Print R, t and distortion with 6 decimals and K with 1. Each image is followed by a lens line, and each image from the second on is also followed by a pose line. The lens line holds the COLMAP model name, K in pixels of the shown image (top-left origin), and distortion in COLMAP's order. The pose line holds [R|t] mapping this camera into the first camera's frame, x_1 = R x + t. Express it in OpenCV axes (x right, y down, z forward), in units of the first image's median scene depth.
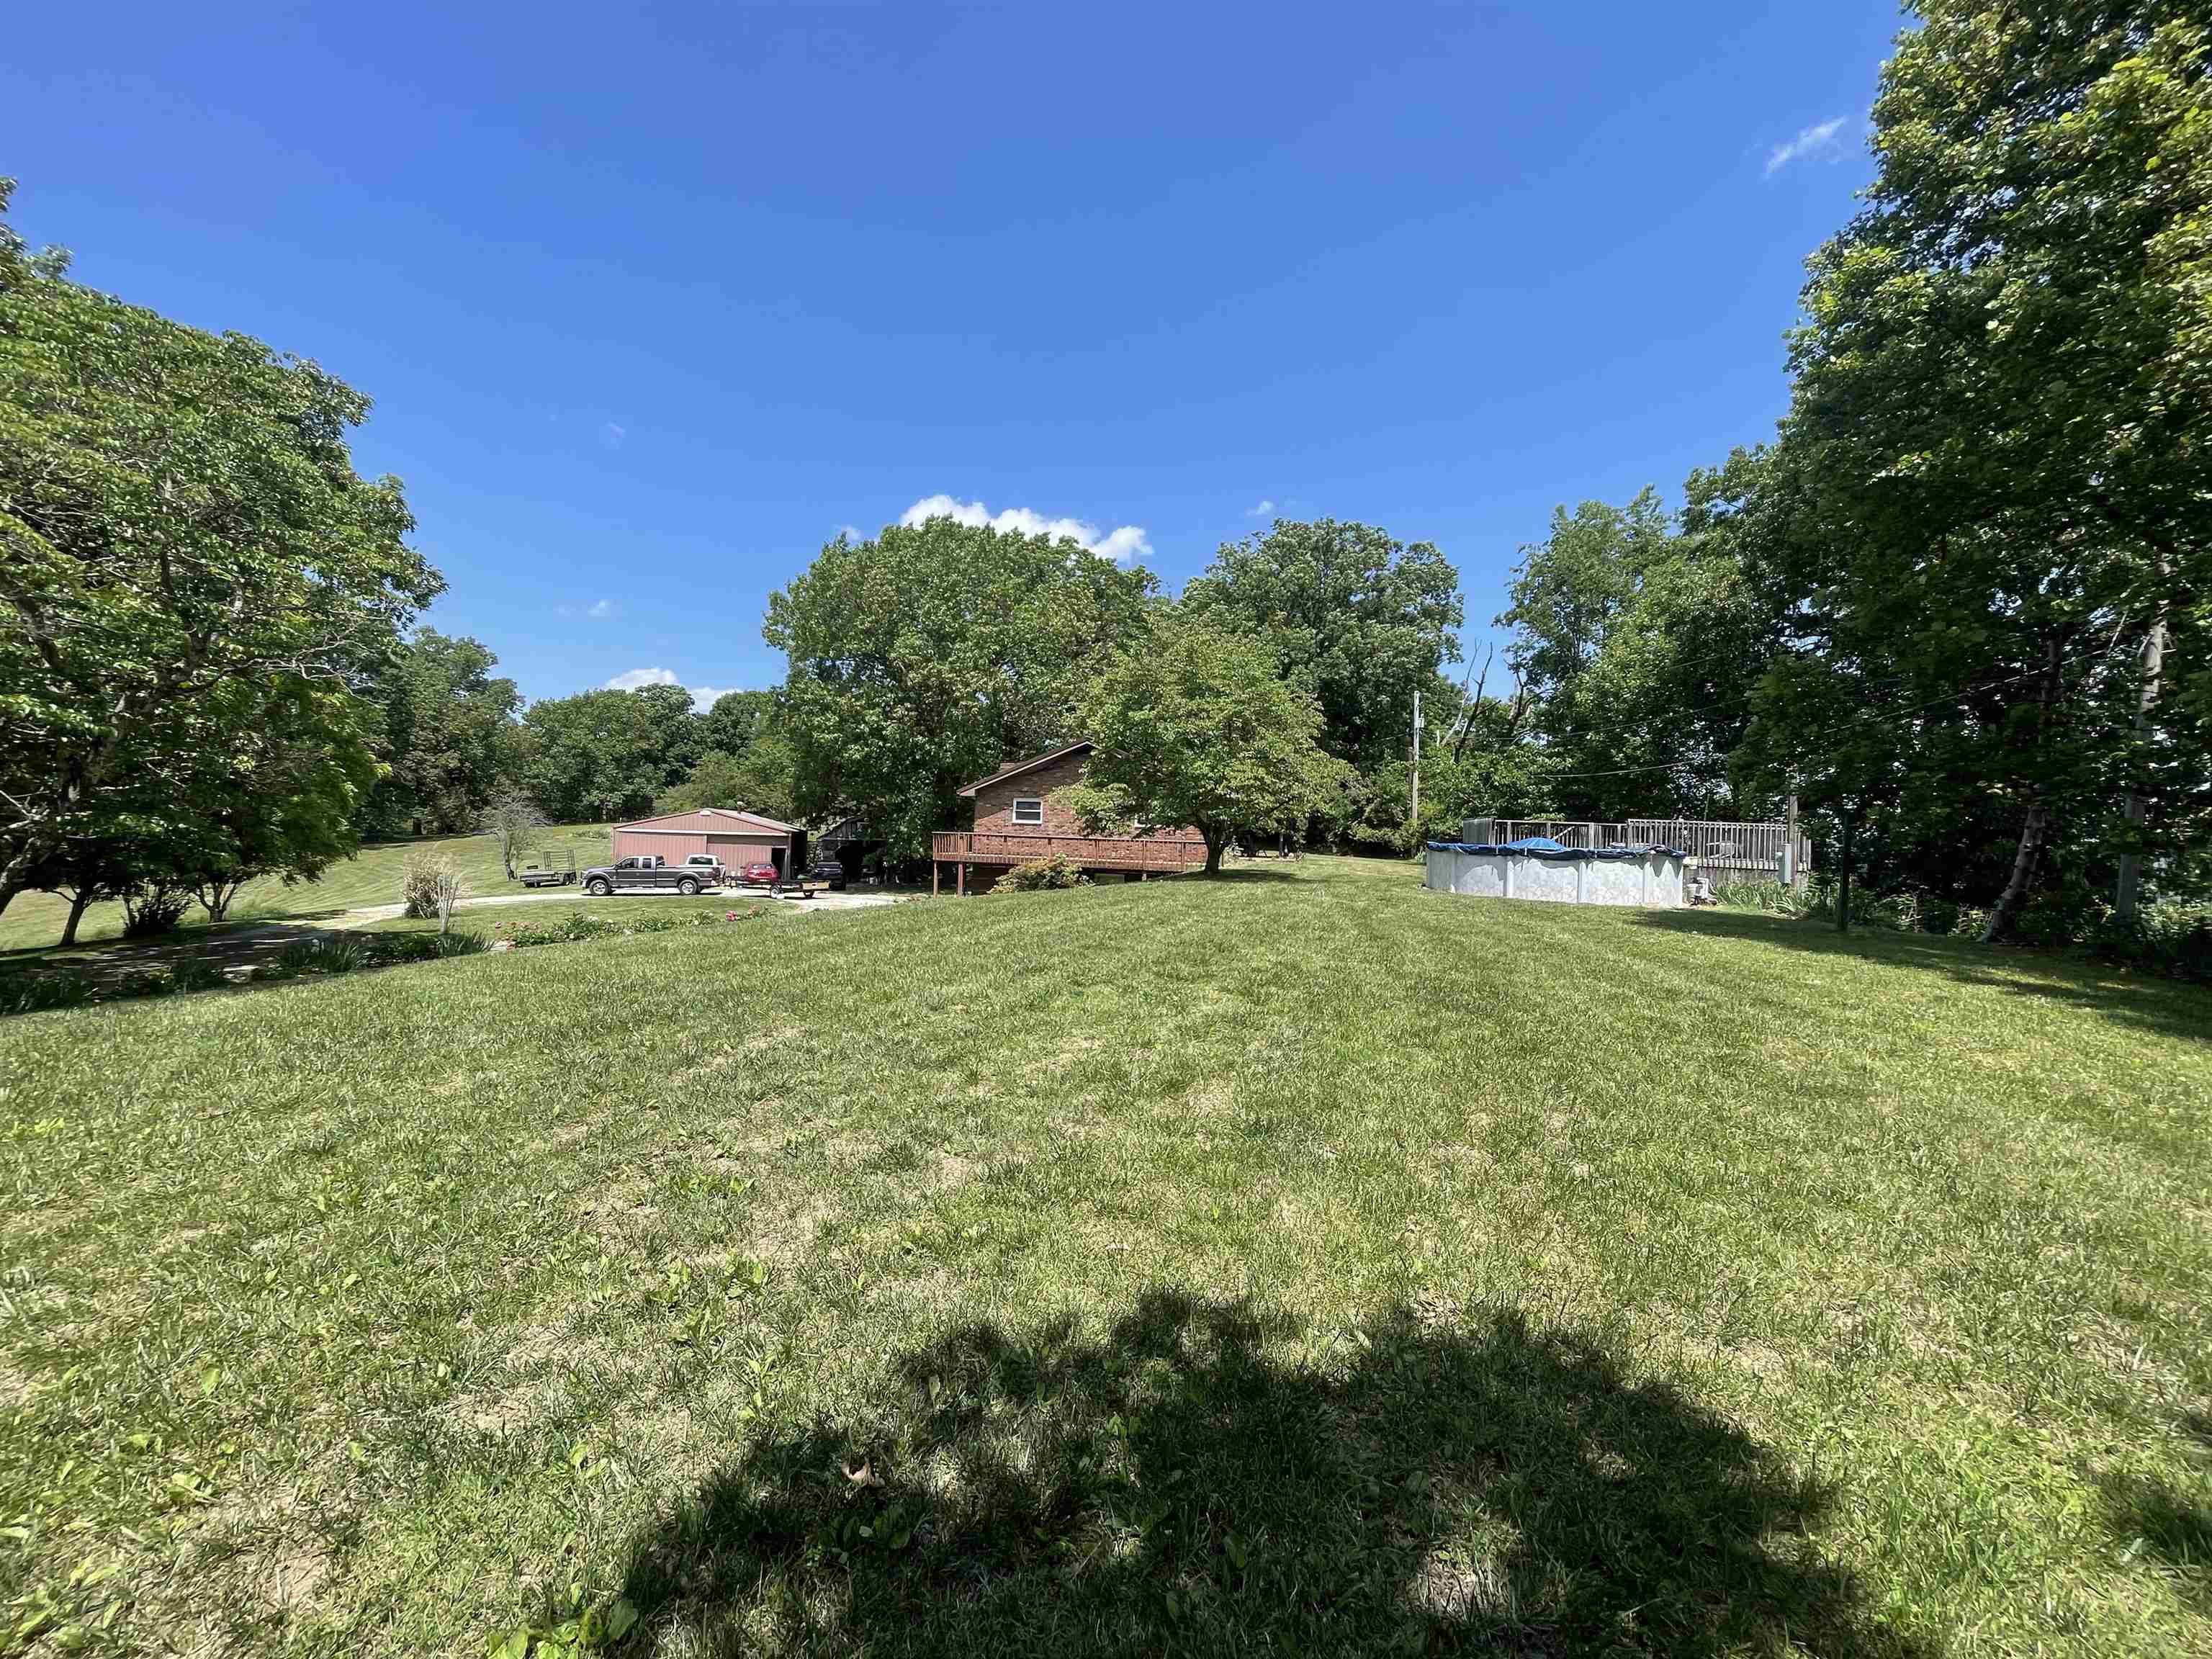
lens RADIAL K [[903.6, 0, 1088.2], [0, 903.6, 827.2], [0, 0, 1]] dist [-0.002536, 0.001154]
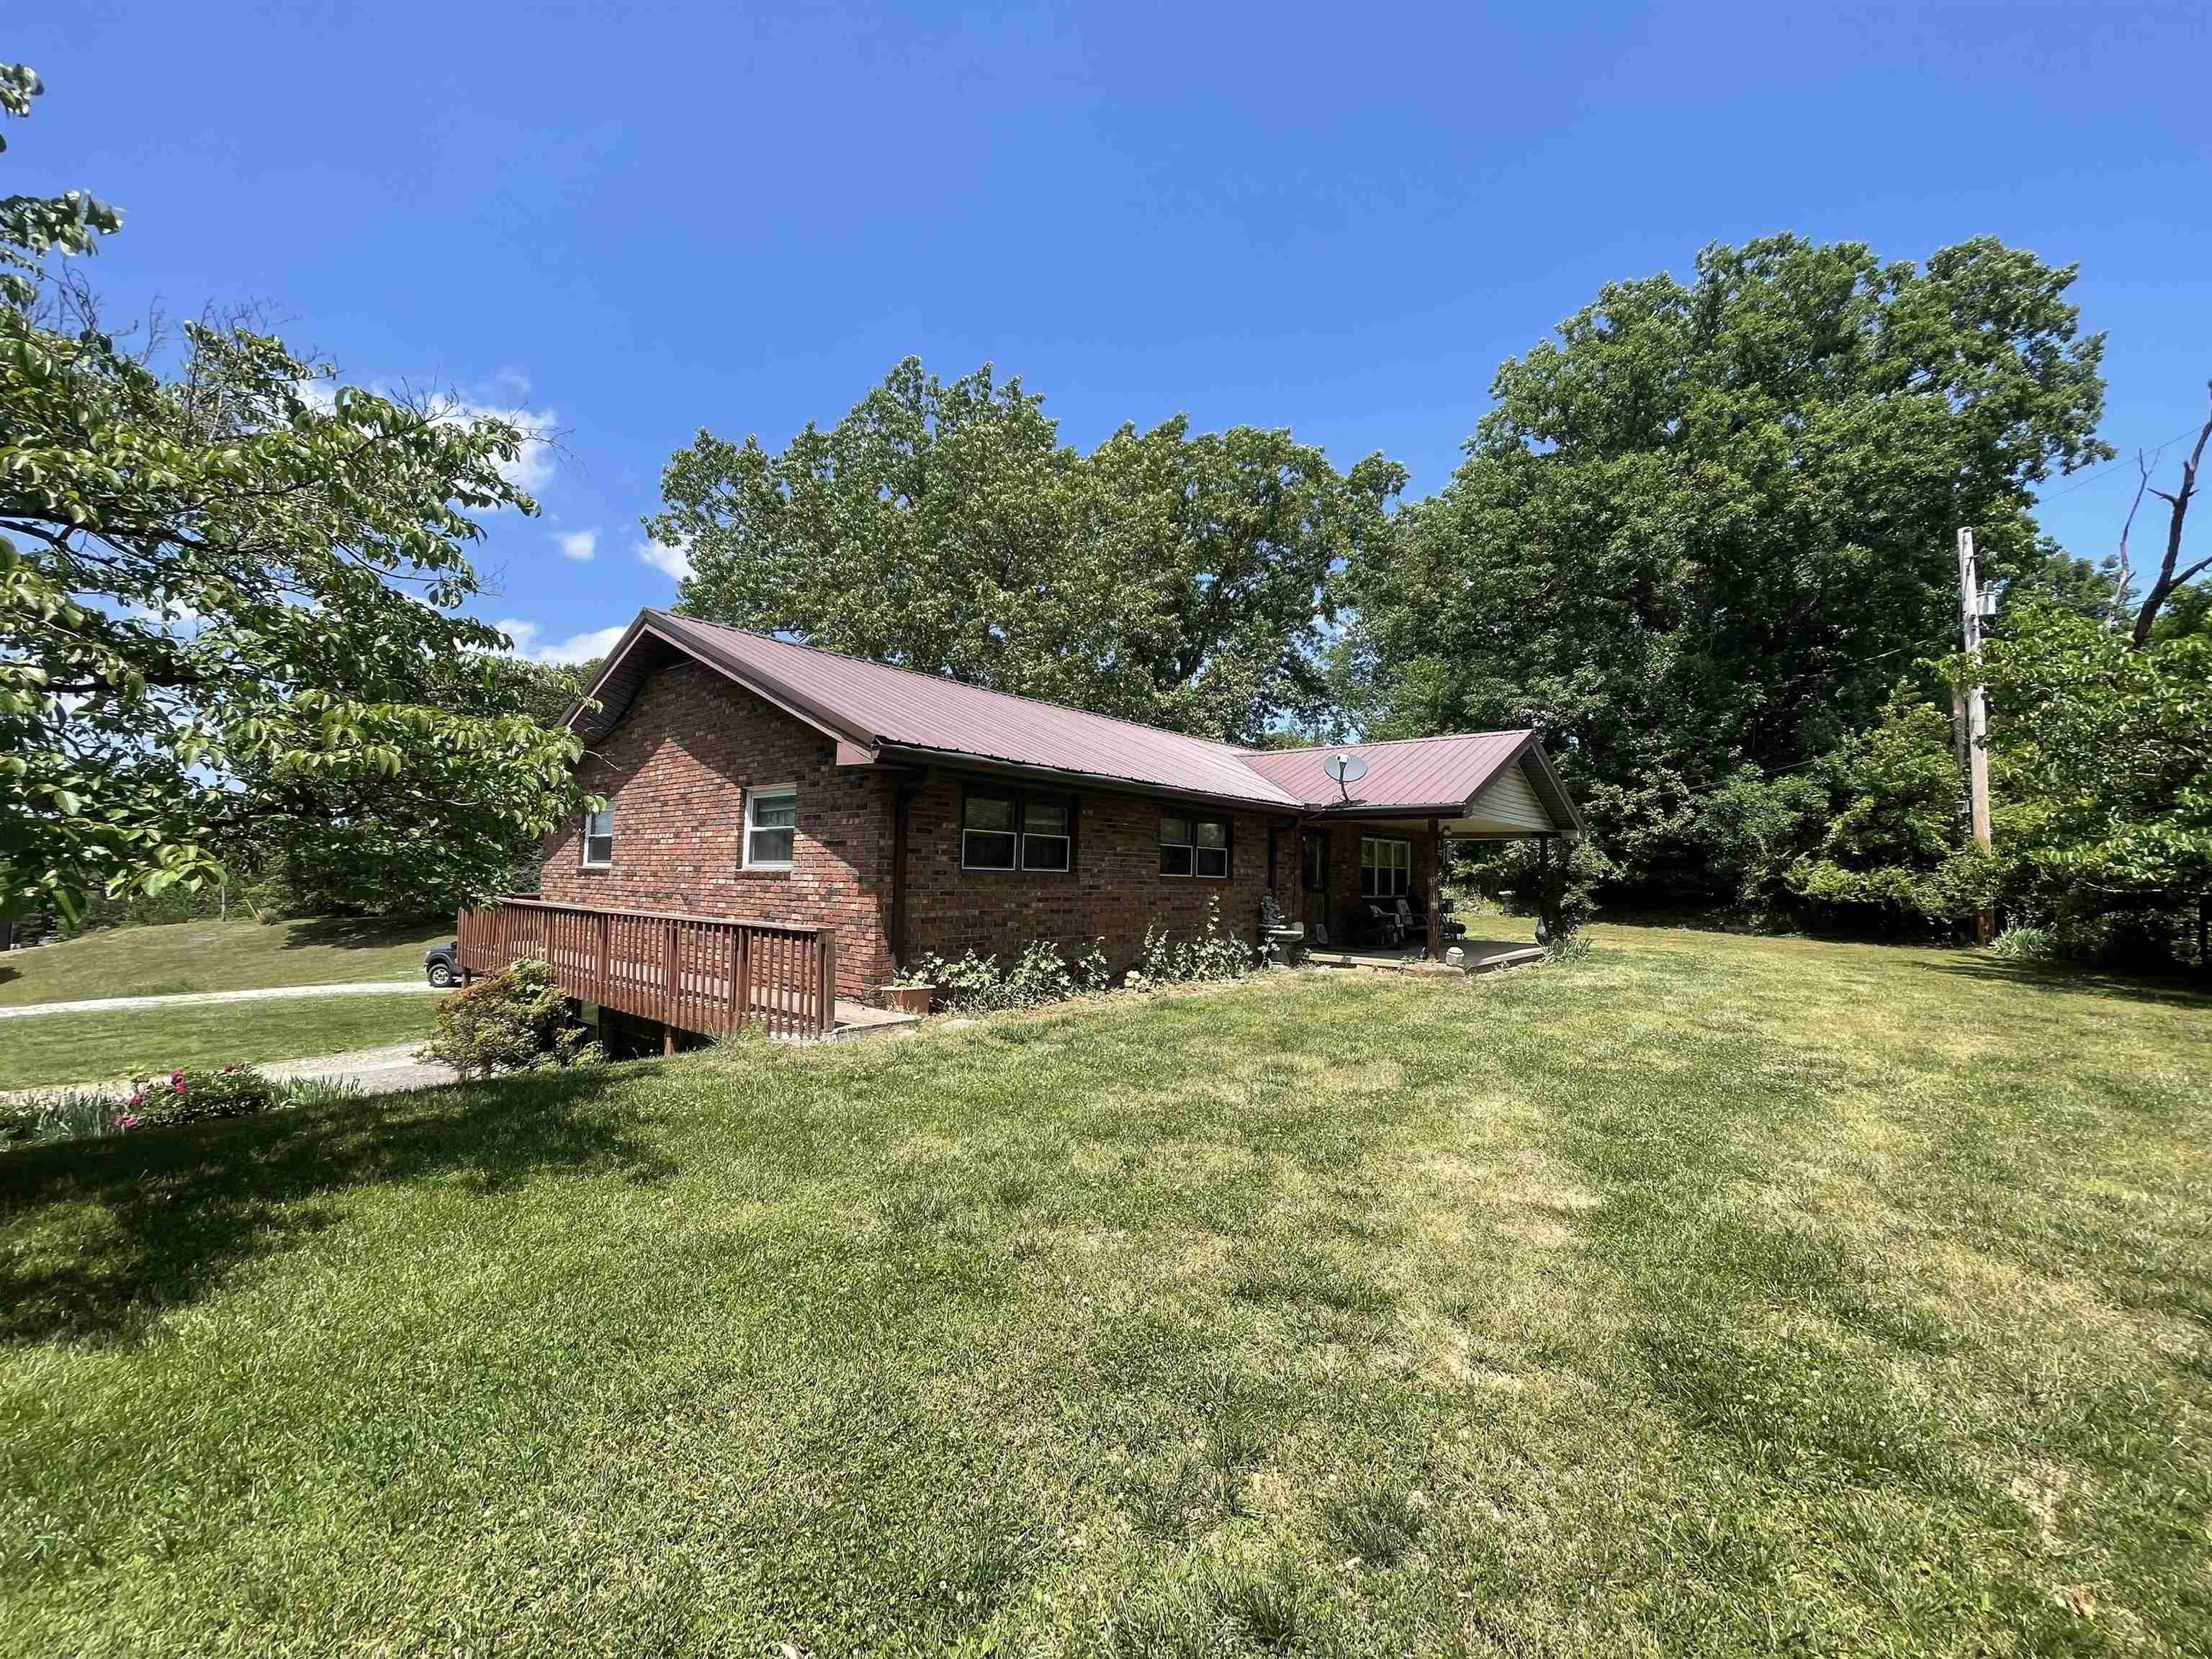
lens RADIAL K [[903.6, 0, 1117.9], [0, 903.6, 819.3], [0, 0, 1]] dist [-0.002536, 0.001154]
pose [[0.908587, -0.041726, -0.415606, 0.182463], [0.010451, 0.996957, -0.077245, 0.007108], [0.417564, 0.065840, 0.906259, 0.486564]]
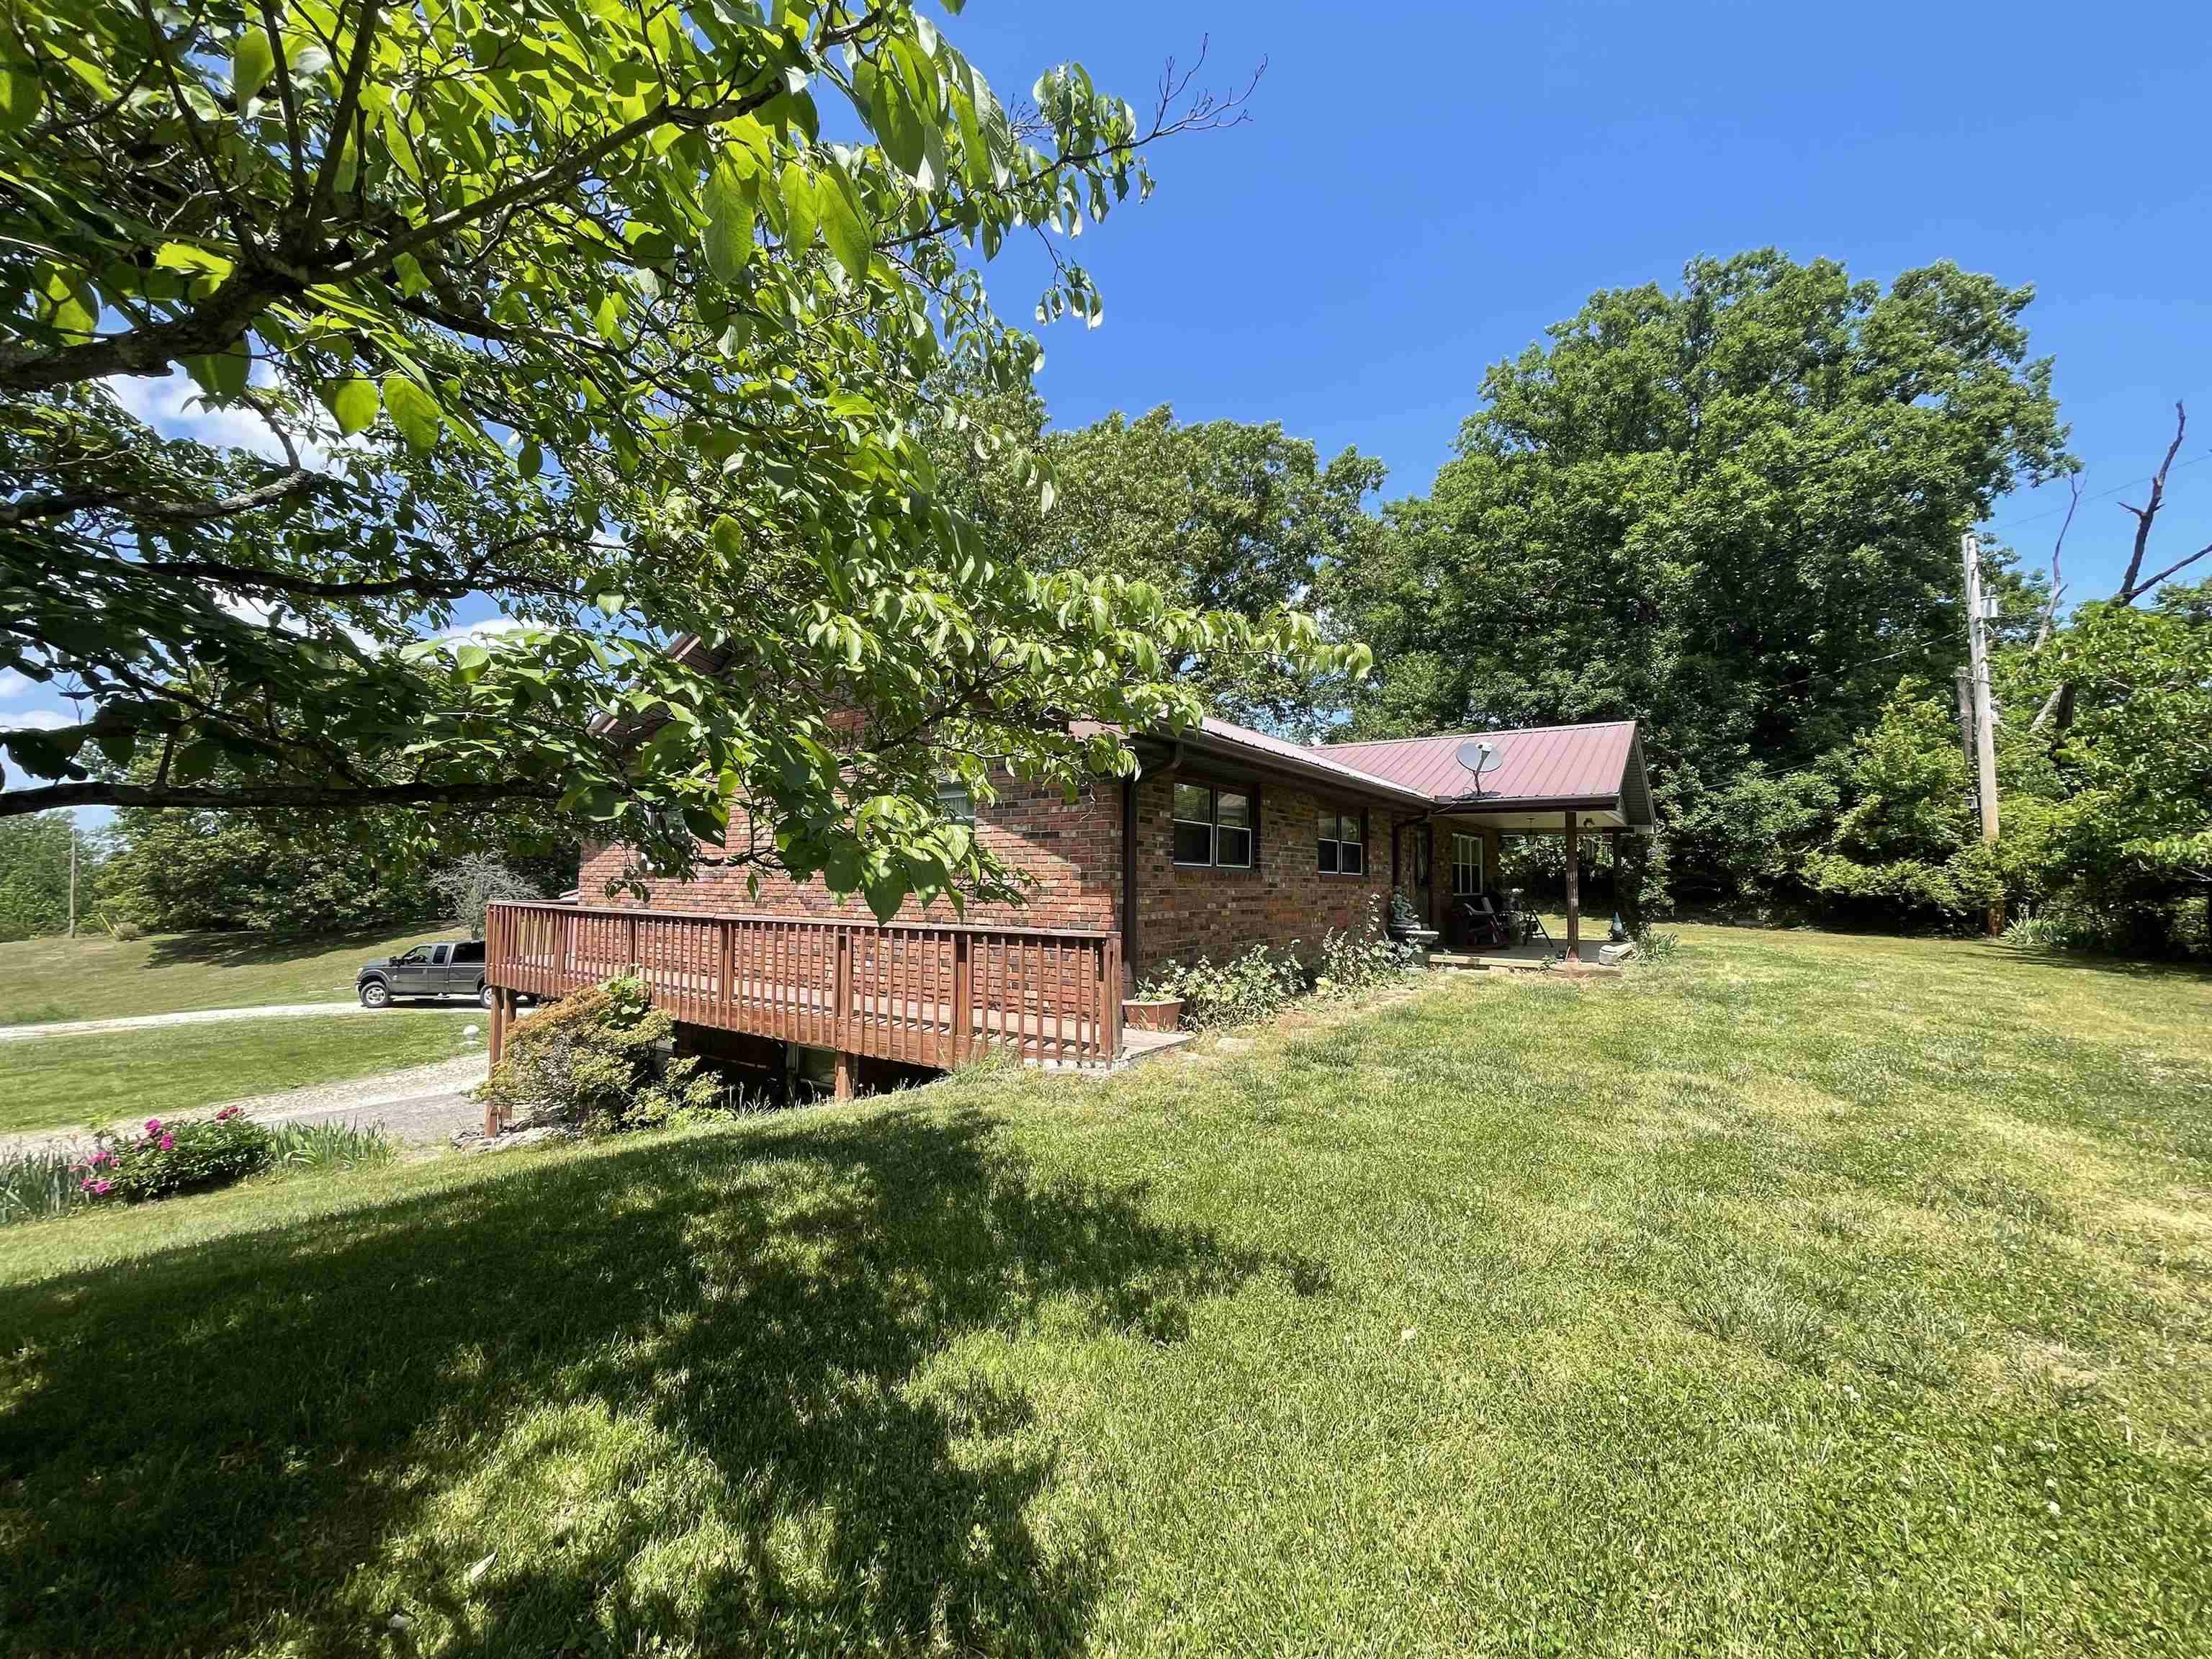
lens RADIAL K [[903.6, 0, 1113.3], [0, 903.6, 817.8], [0, 0, 1]] dist [-0.002536, 0.001154]
pose [[0.941814, -0.046475, -0.332905, 0.126131], [0.020465, 0.996486, -0.081215, 0.007236], [0.335510, 0.069676, 0.939456, 0.485510]]
